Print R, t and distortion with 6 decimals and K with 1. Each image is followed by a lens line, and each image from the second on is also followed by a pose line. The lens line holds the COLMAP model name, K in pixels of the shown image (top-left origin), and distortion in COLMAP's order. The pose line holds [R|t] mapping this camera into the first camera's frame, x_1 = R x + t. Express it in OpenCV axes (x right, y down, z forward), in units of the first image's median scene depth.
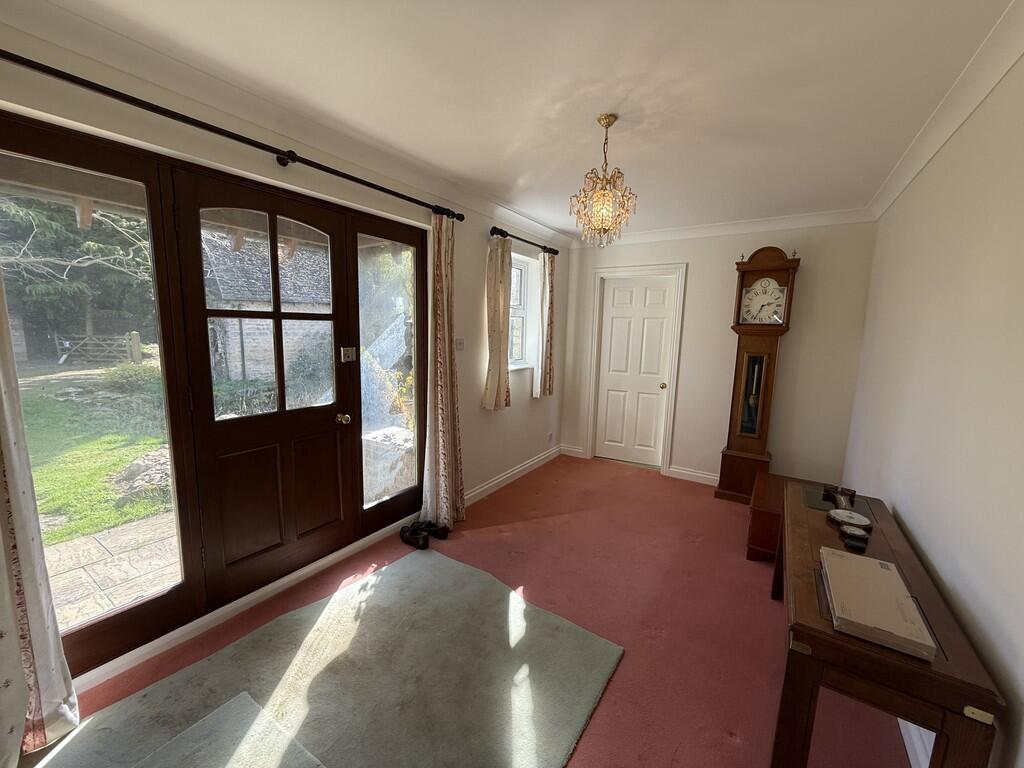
lens RADIAL K [[407.9, 0, 512.0], [0, 407.9, 384.0], [0, 0, 1]] dist [0.000518, 0.000360]
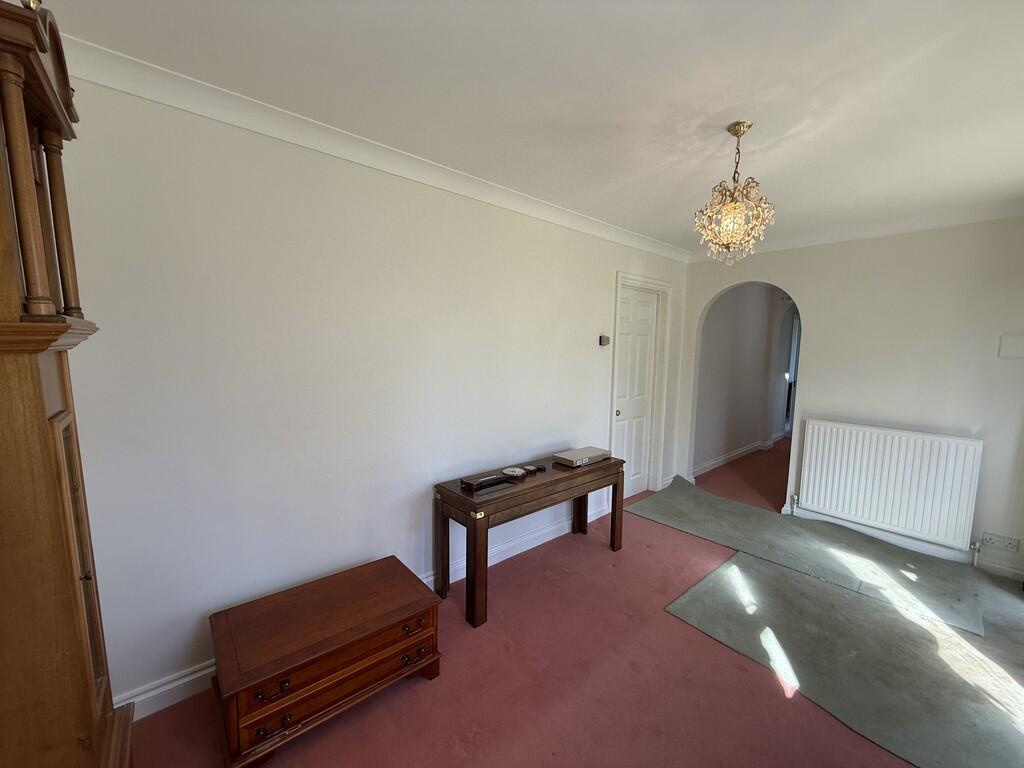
lens RADIAL K [[407.9, 0, 512.0], [0, 407.9, 384.0], [0, 0, 1]] dist [0.000518, 0.000360]
pose [[-0.965331, -0.064367, 0.252969, 0.492873], [0.002087, 0.967186, 0.254061, -0.343460], [-0.261021, 0.245781, -0.933520, 2.288426]]
